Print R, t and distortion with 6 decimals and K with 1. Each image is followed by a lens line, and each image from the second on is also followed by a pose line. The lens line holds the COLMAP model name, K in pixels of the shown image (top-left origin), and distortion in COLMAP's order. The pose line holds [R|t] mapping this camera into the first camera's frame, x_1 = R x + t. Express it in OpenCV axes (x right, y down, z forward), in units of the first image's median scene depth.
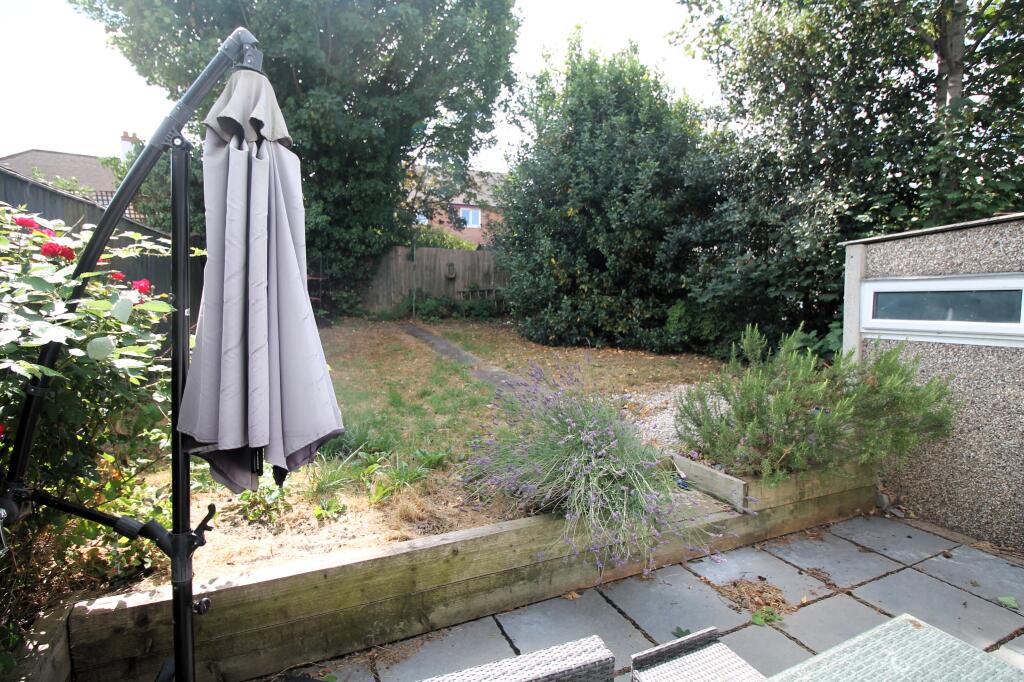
lens RADIAL K [[484.1, 0, 514.6], [0, 484.1, 325.6], [0, 0, 1]] dist [0.000689, -0.016989]
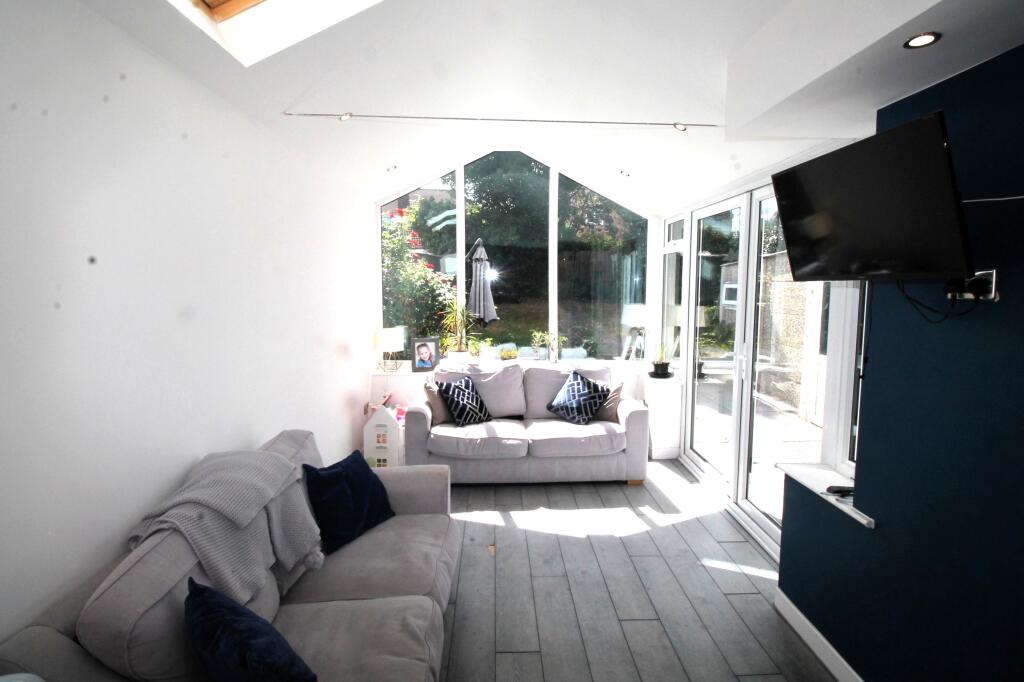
lens RADIAL K [[484.1, 0, 514.6], [0, 484.1, 325.6], [0, 0, 1]] dist [0.000689, -0.016989]
pose [[0.915979, 0.040383, -0.399189, 0.255264], [-0.027076, 0.998875, 0.038920, 0.014370], [0.400312, -0.024841, 0.916042, -0.491039]]
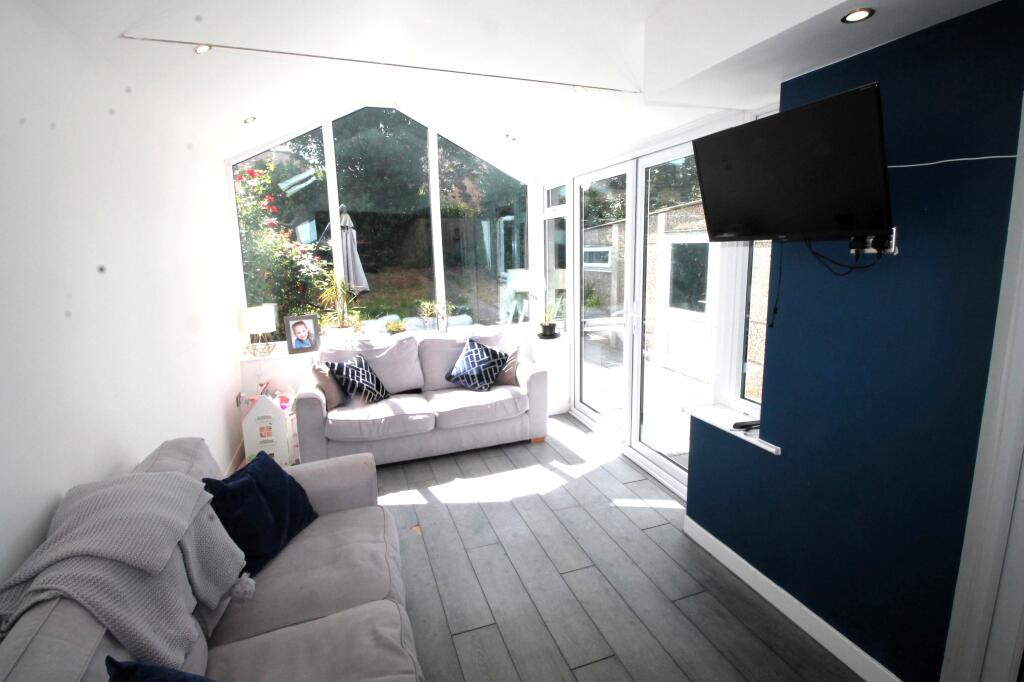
lens RADIAL K [[472.9, 0, 510.6], [0, 472.9, 326.8], [0, 0, 1]] dist [-0.000216, -0.013768]
pose [[0.993622, -0.000674, -0.112762, 0.219185], [0.013055, 0.993946, 0.109088, 0.014137], [0.112005, -0.109864, 0.987616, -0.485229]]
